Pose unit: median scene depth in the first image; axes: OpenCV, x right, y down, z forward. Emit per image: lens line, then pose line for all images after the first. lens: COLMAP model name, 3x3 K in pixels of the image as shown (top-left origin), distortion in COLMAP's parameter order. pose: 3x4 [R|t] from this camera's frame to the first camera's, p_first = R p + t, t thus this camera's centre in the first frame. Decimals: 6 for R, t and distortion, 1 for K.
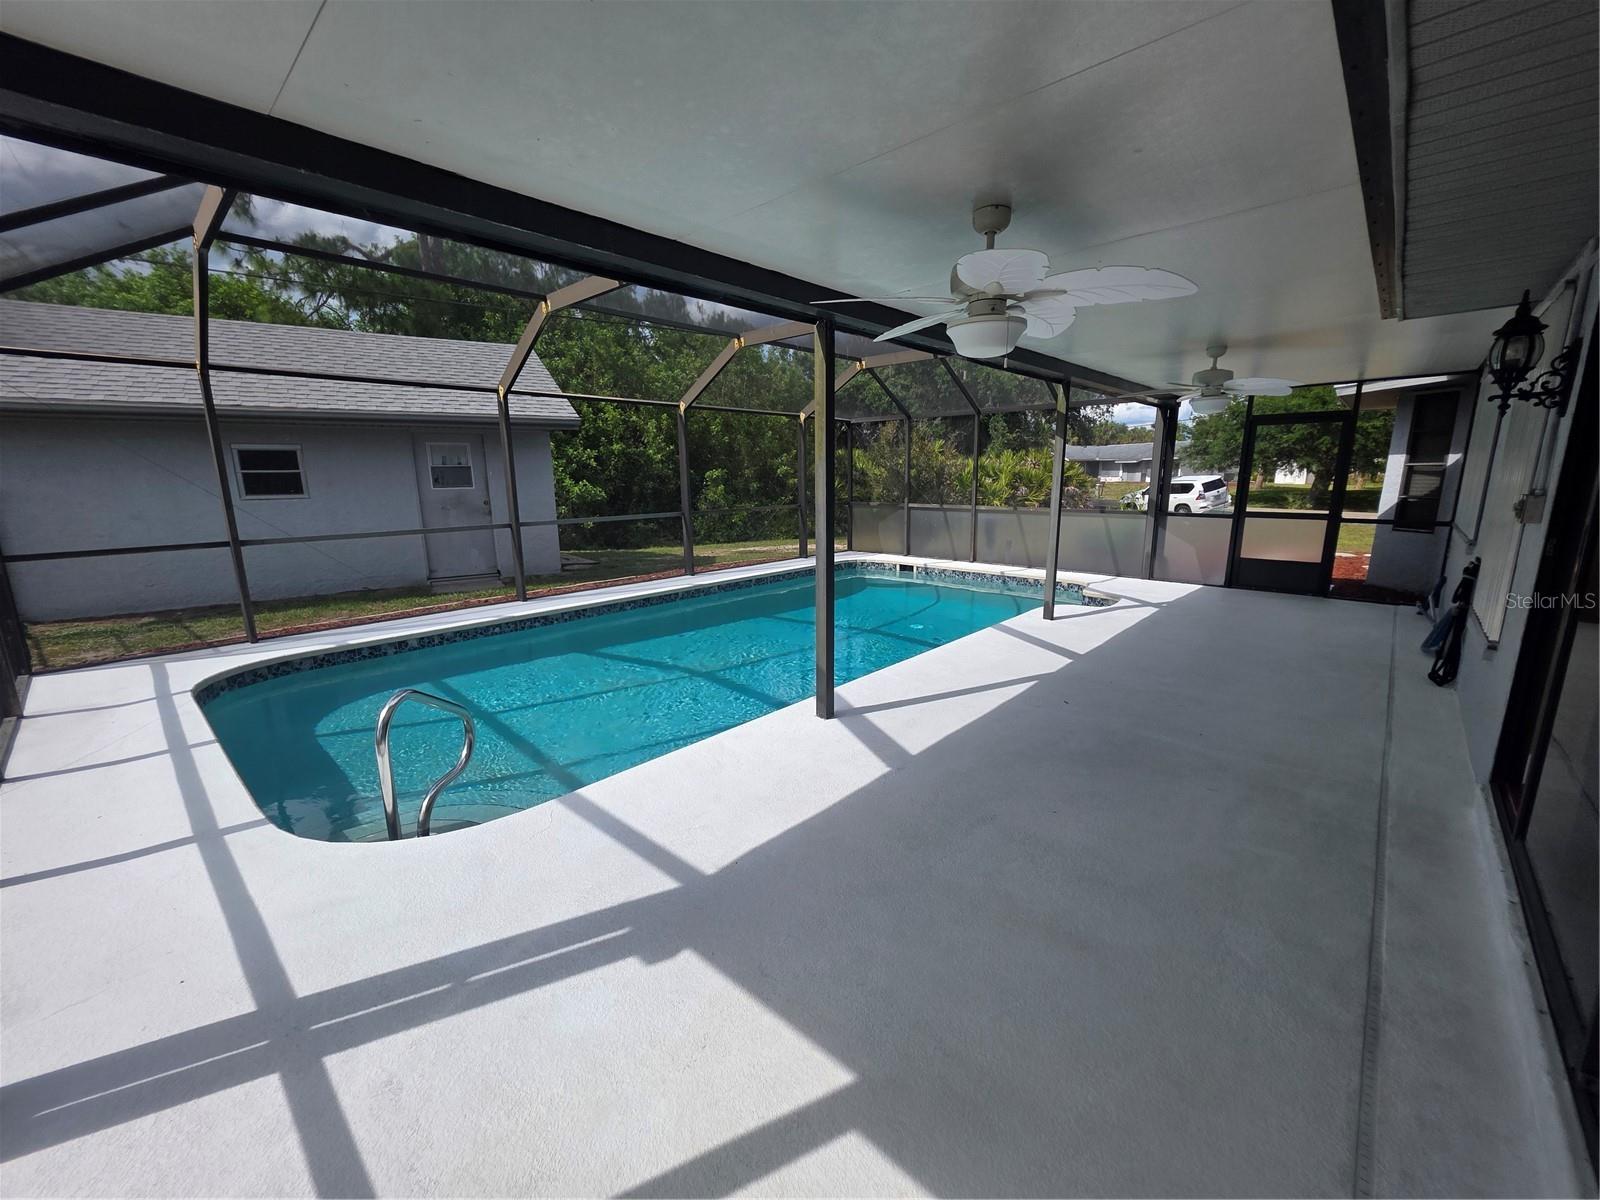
lens RADIAL K [[646.4, 0, 799.3], [0, 646.4, 606.8], [0, 0, 1]] dist [-0.001465, 0.000319]
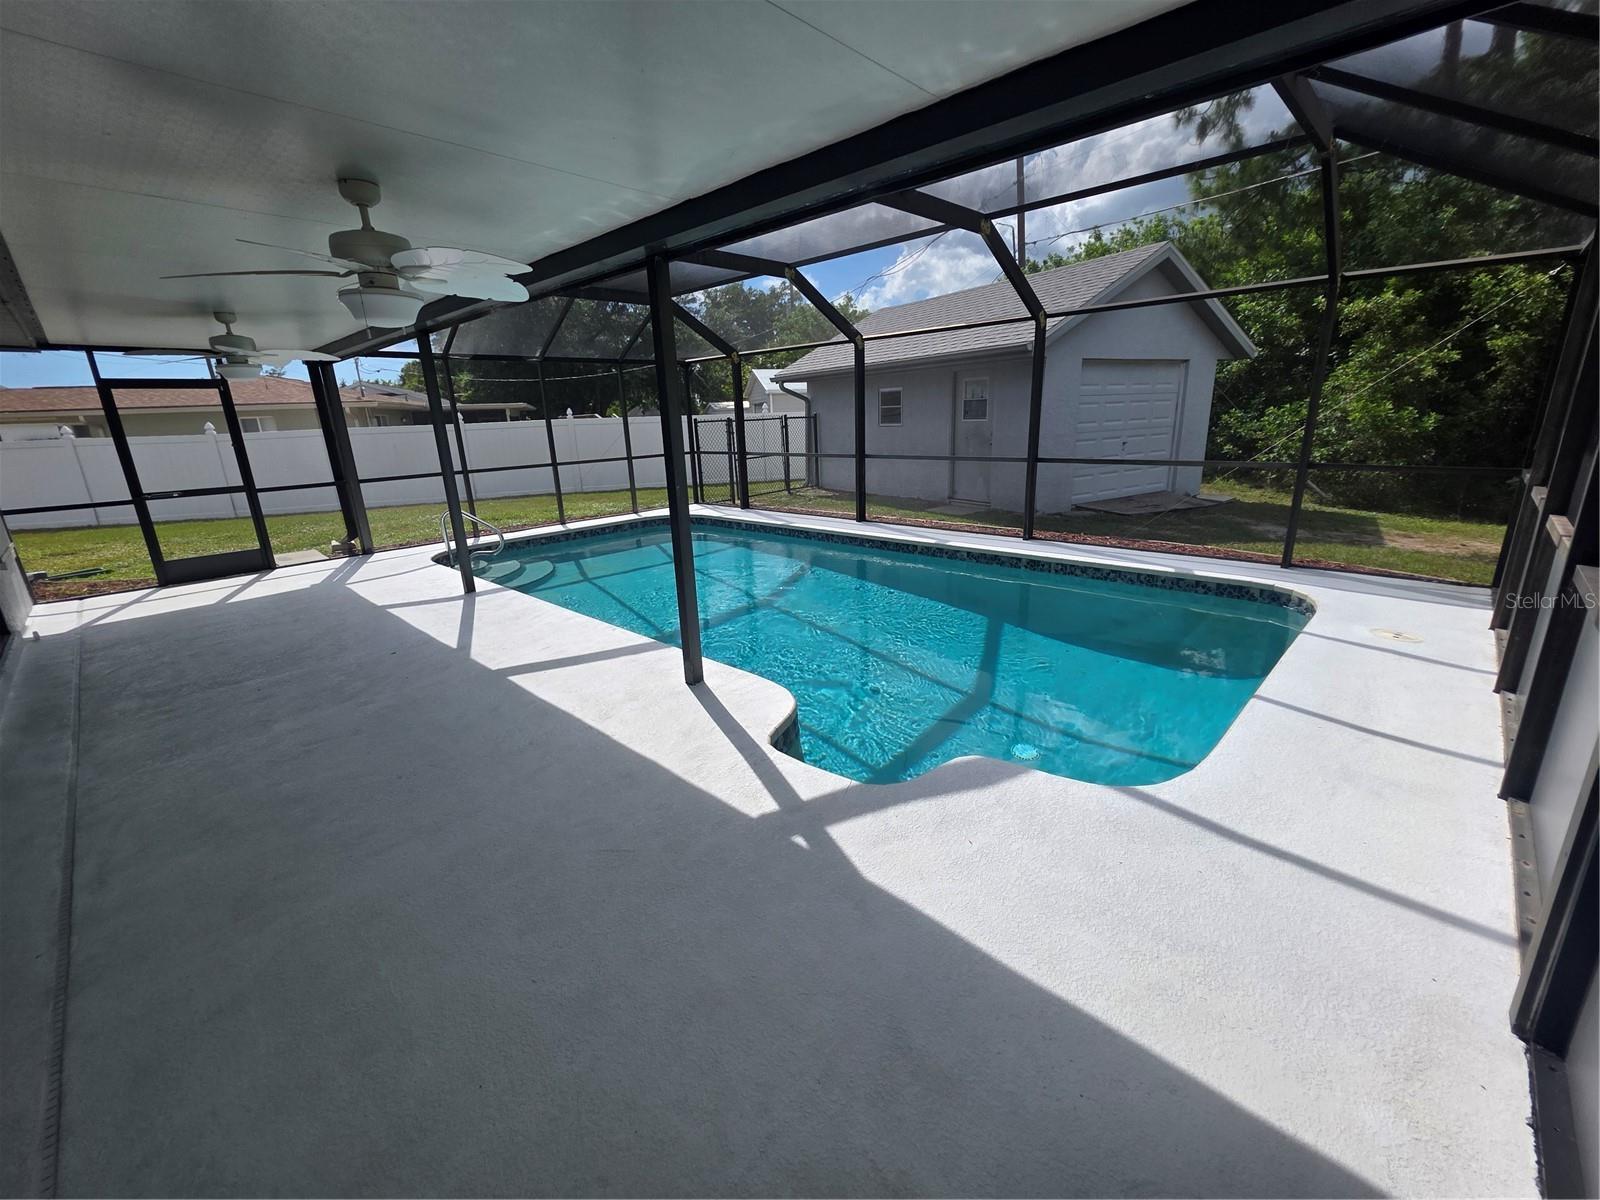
lens RADIAL K [[663.1, 0, 803.5], [0, 663.1, 604.1], [0, 0, 1]] dist [0.000420, 0.000286]
pose [[-0.022805, 0.288623, -0.957171, 0.755423], [-0.165830, 0.943065, 0.288320, -0.192388], [0.985891, 0.165303, 0.026355, 0.853438]]
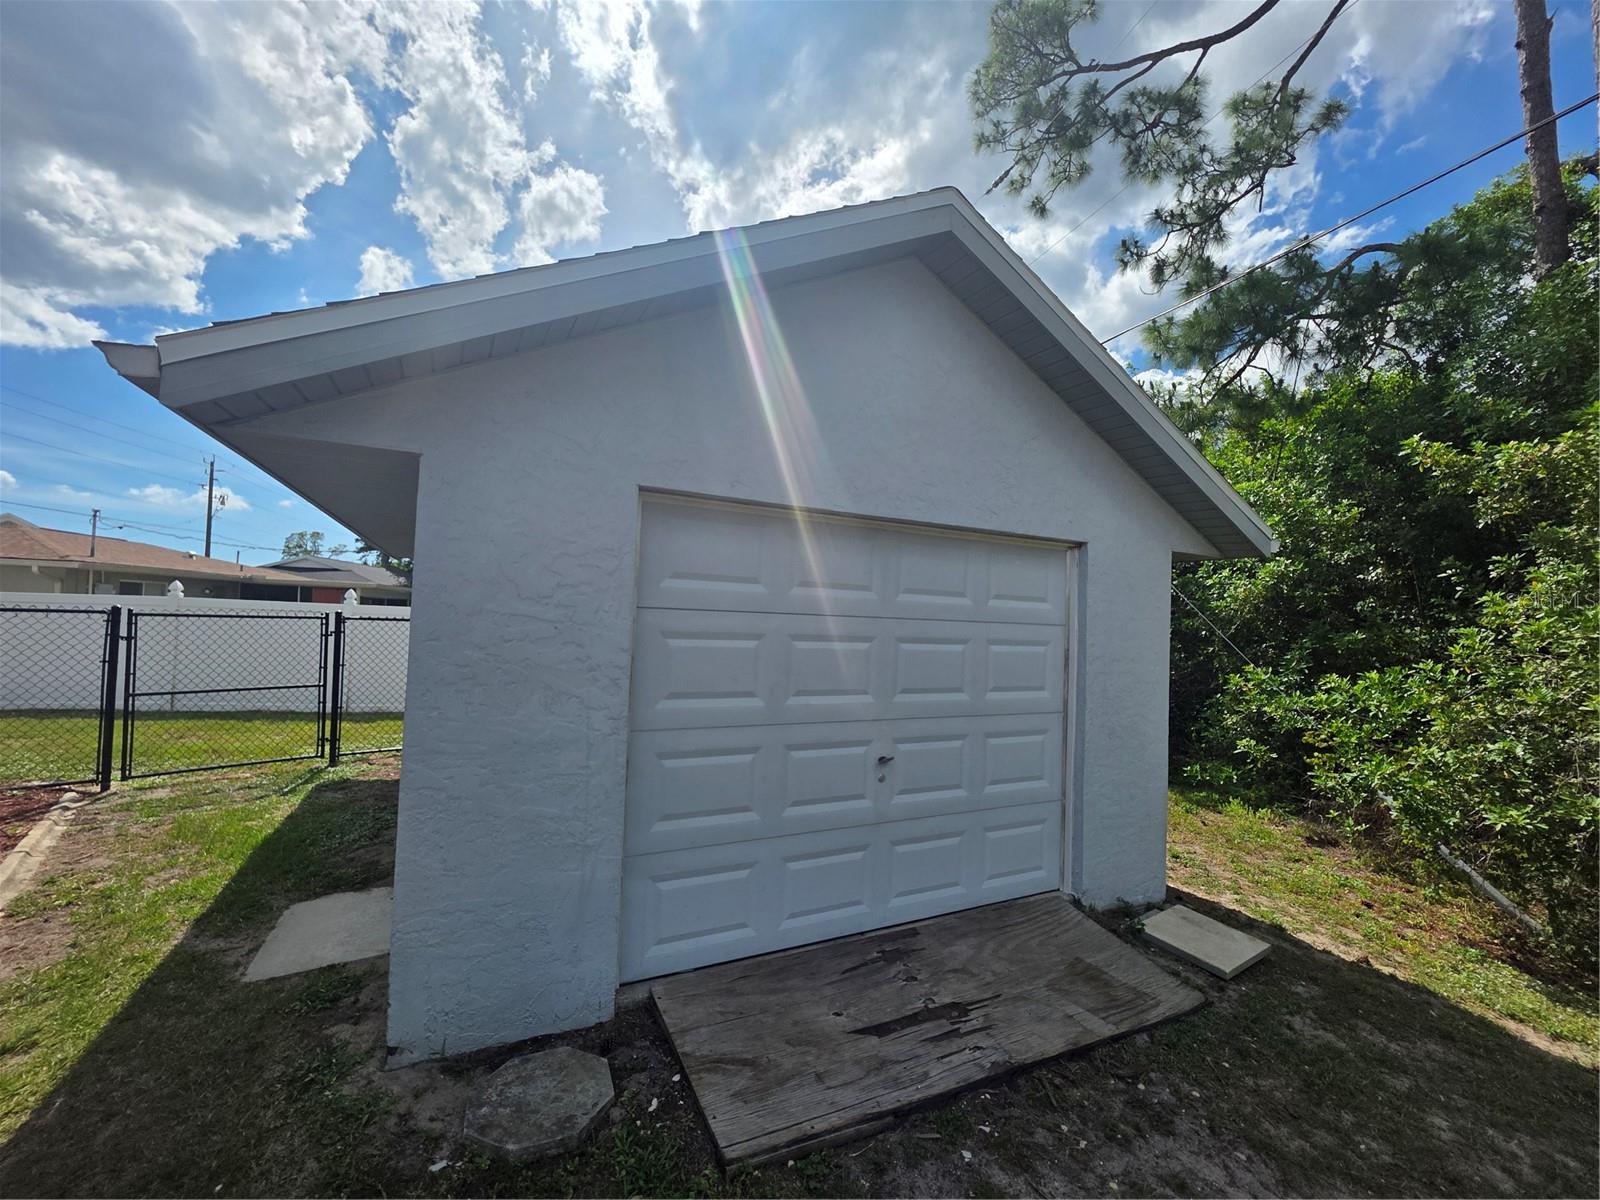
lens RADIAL K [[639.9, 0, 803.2], [0, 639.9, 604.2], [0, 0, 1]] dist [-0.000240, 0.000511]
pose [[-0.101410, -0.022820, -0.994583, -0.168491], [-0.233538, 0.972346, 0.001502, -0.303827], [0.967045, 0.232425, -0.103935, 1.418939]]
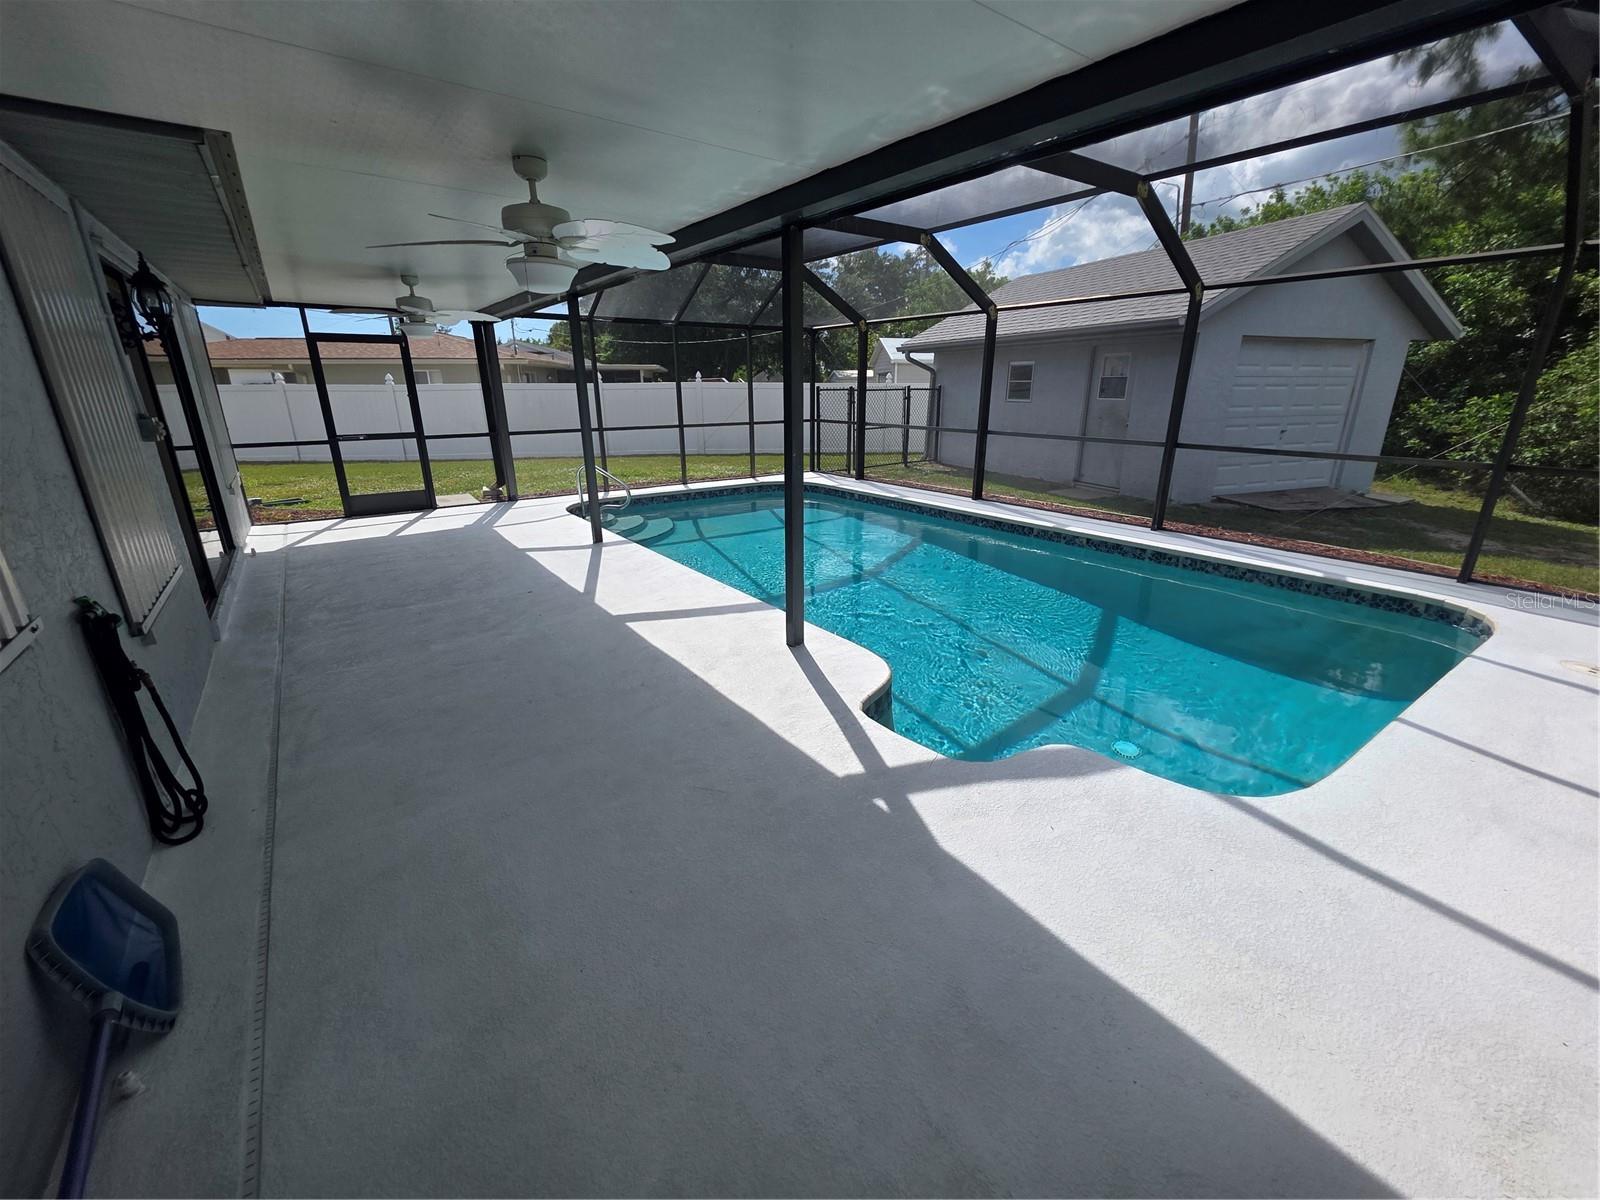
lens RADIAL K [[663.1, 0, 803.5], [0, 663.1, 604.1], [0, 0, 1]] dist [0.000420, 0.000286]
pose [[-0.199651, 0.319552, -0.926297, 0.765243], [-0.193630, 0.913822, 0.356983, -0.194530], [0.960545, 0.250631, -0.120570, 0.856455]]
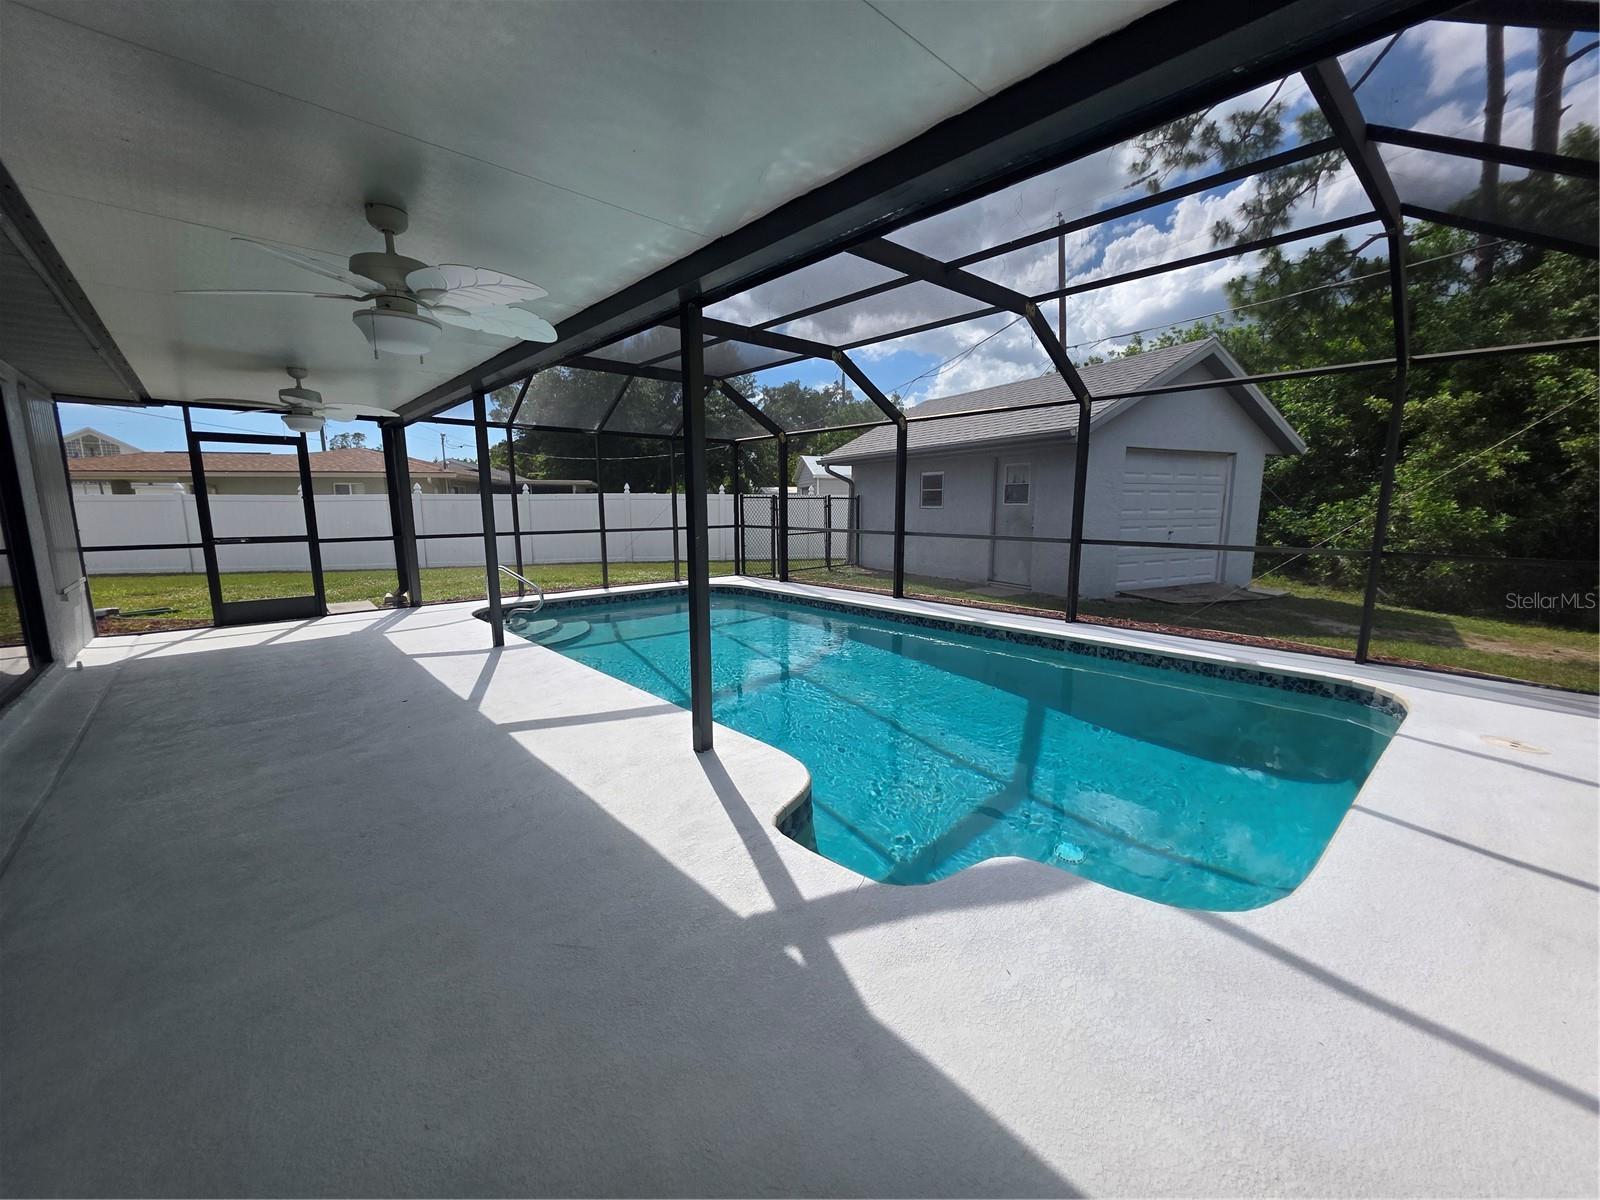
lens RADIAL K [[639.8, 0, 804.8], [0, 639.8, 605.3], [0, 0, 1]] dist [0.000399, 0.000250]
pose [[-0.093825, 0.168791, -0.981176, 0.707282], [-0.199258, 0.962400, 0.184615, -0.171237], [0.975445, 0.212828, -0.056664, 0.867457]]
